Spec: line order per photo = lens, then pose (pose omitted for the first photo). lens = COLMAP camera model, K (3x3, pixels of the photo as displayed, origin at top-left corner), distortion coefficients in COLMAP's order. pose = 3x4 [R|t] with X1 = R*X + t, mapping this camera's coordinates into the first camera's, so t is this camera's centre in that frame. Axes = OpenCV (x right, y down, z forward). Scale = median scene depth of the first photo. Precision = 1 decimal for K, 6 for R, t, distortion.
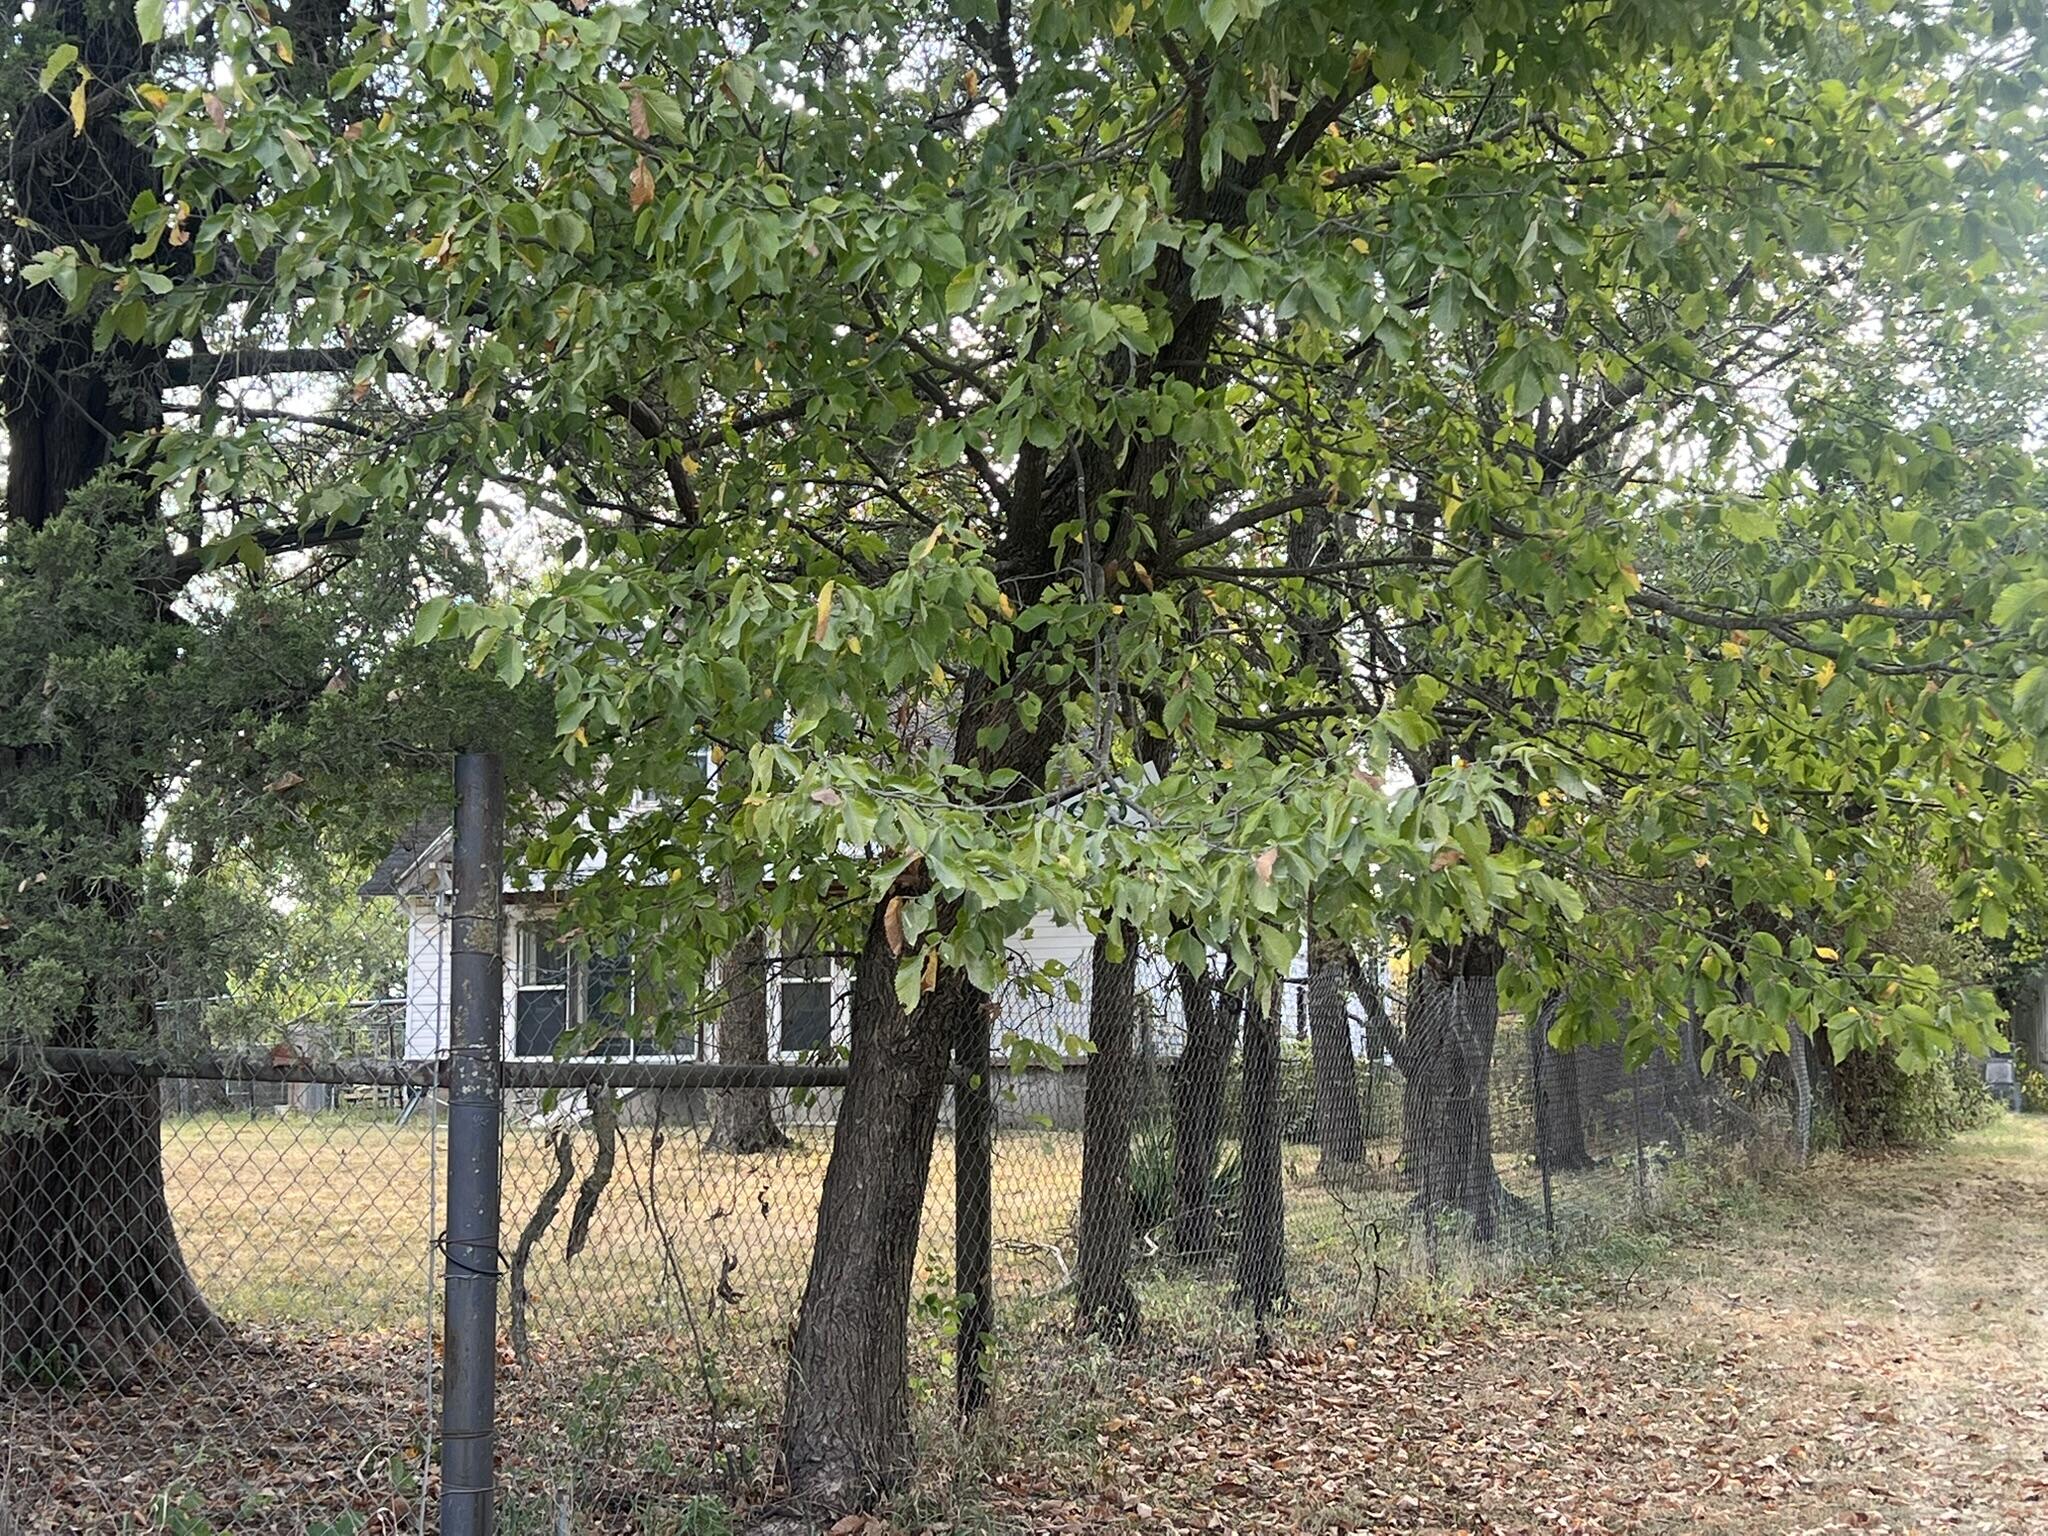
lens RADIAL K [[3063.4, 0, 1024.5], [0, 3063.4, 771.8], [0, 0, 1]] dist [0.125284, 0.000000]
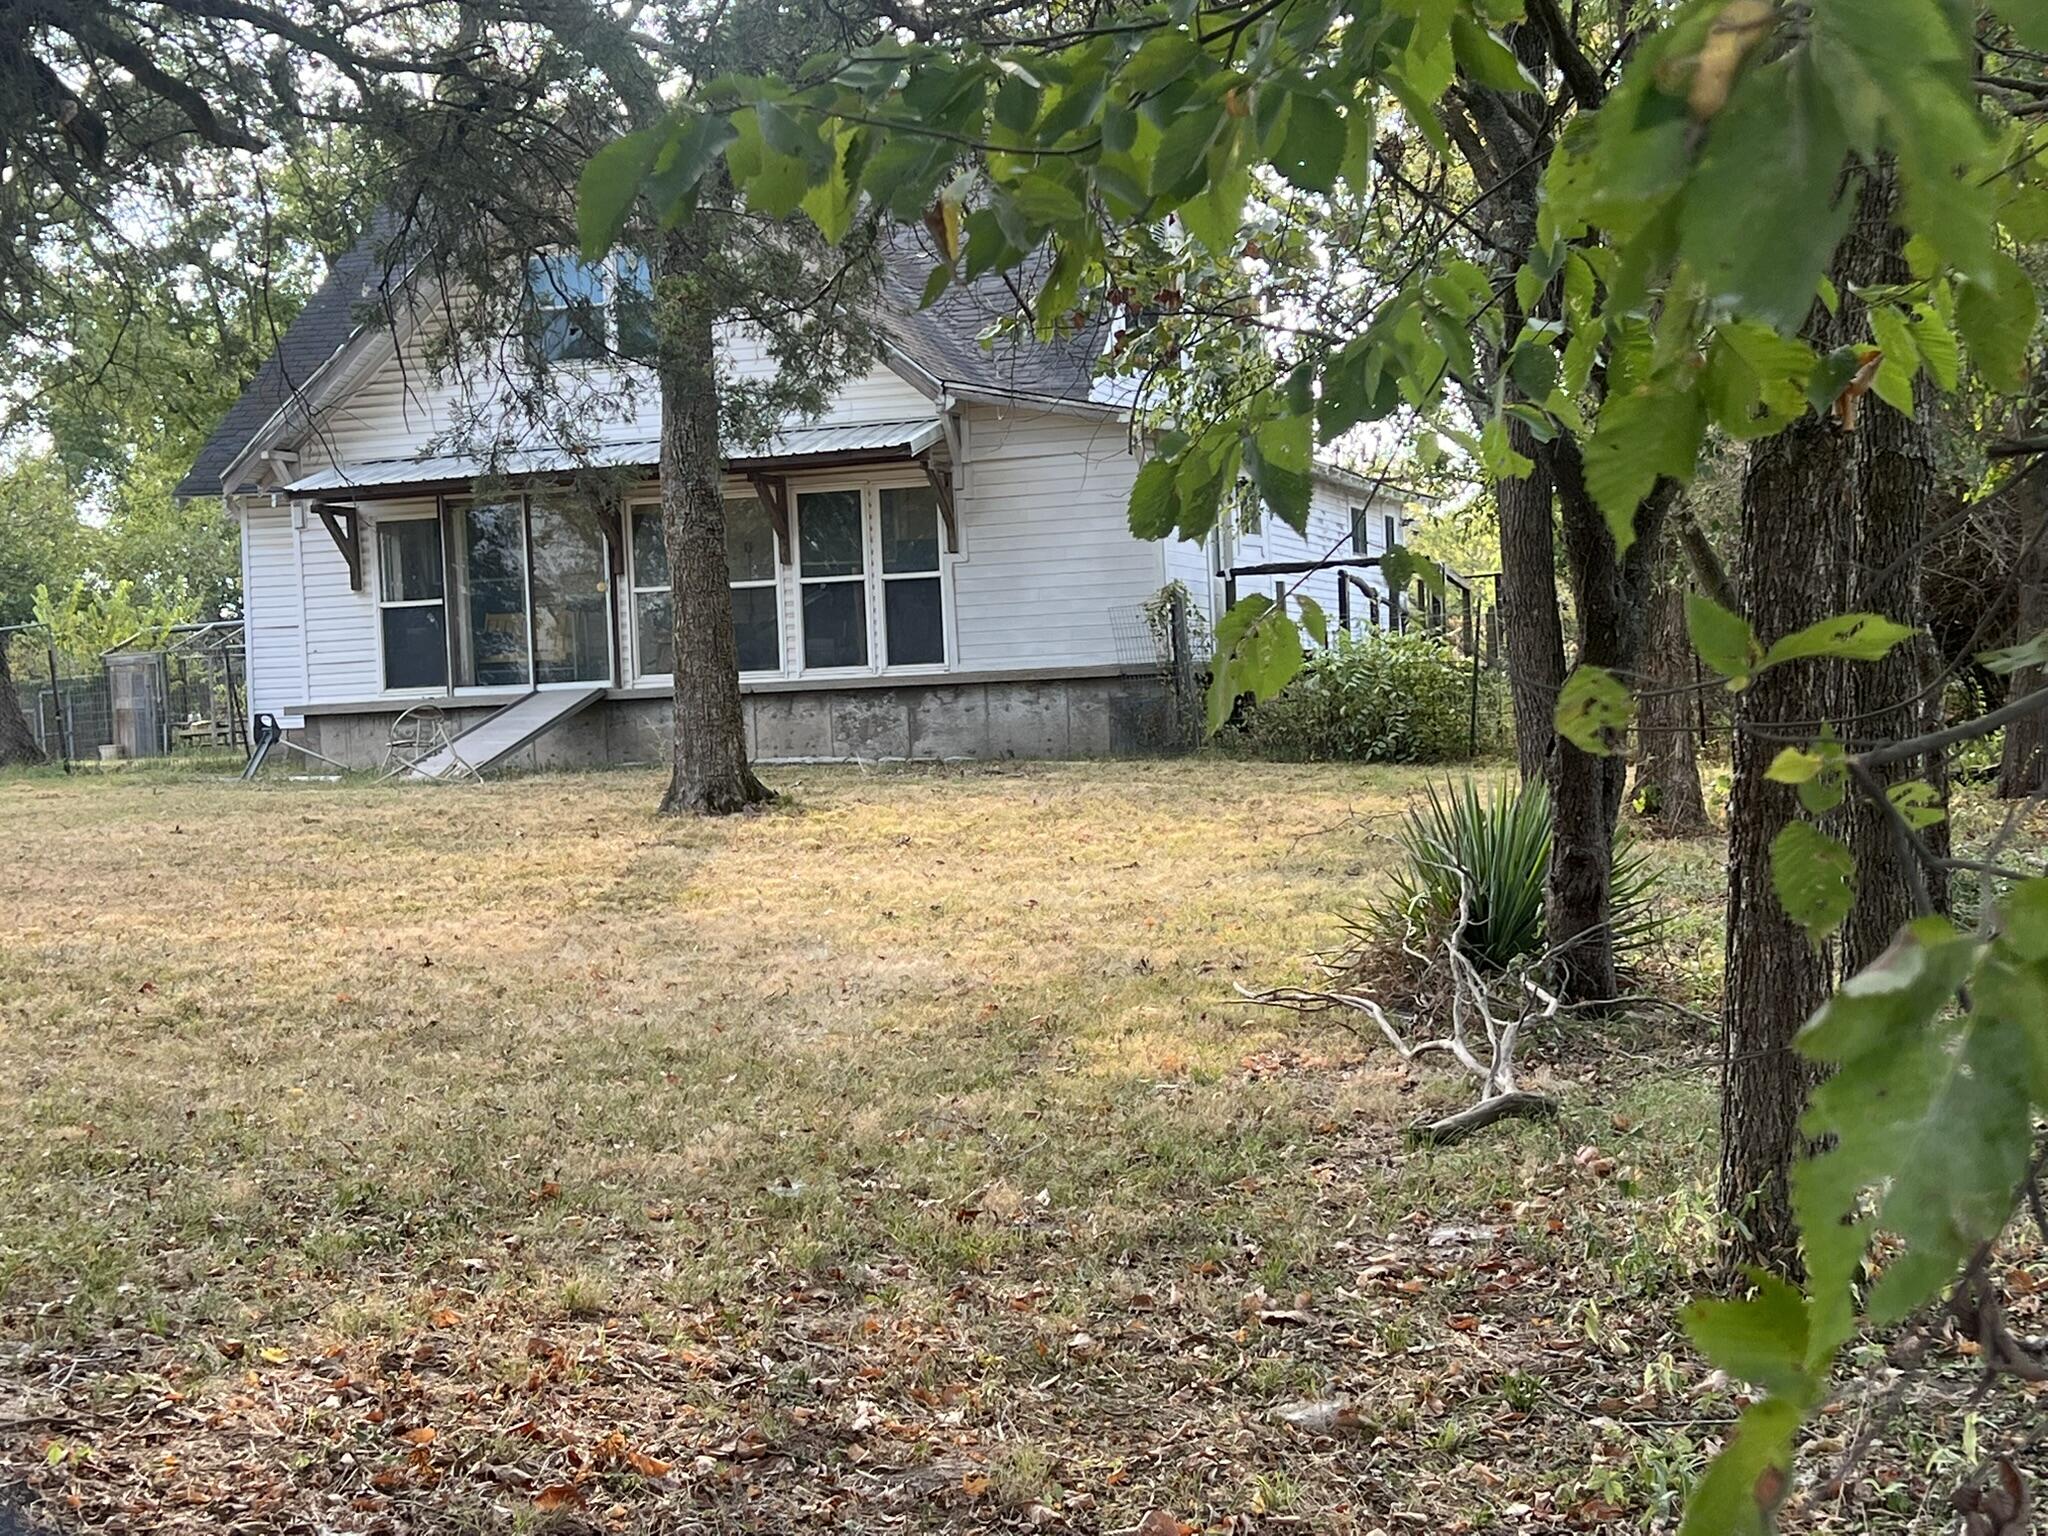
lens RADIAL K [[3063.4, 0, 1017.0], [0, 3063.4, 755.6], [0, 0, 1]] dist [0.125284, 0.000000]
pose [[0.997806, -0.046596, 0.047025, -0.039113], [0.040186, 0.990818, 0.129096, 0.011556], [-0.052609, -0.126923, 0.990517, 0.187625]]
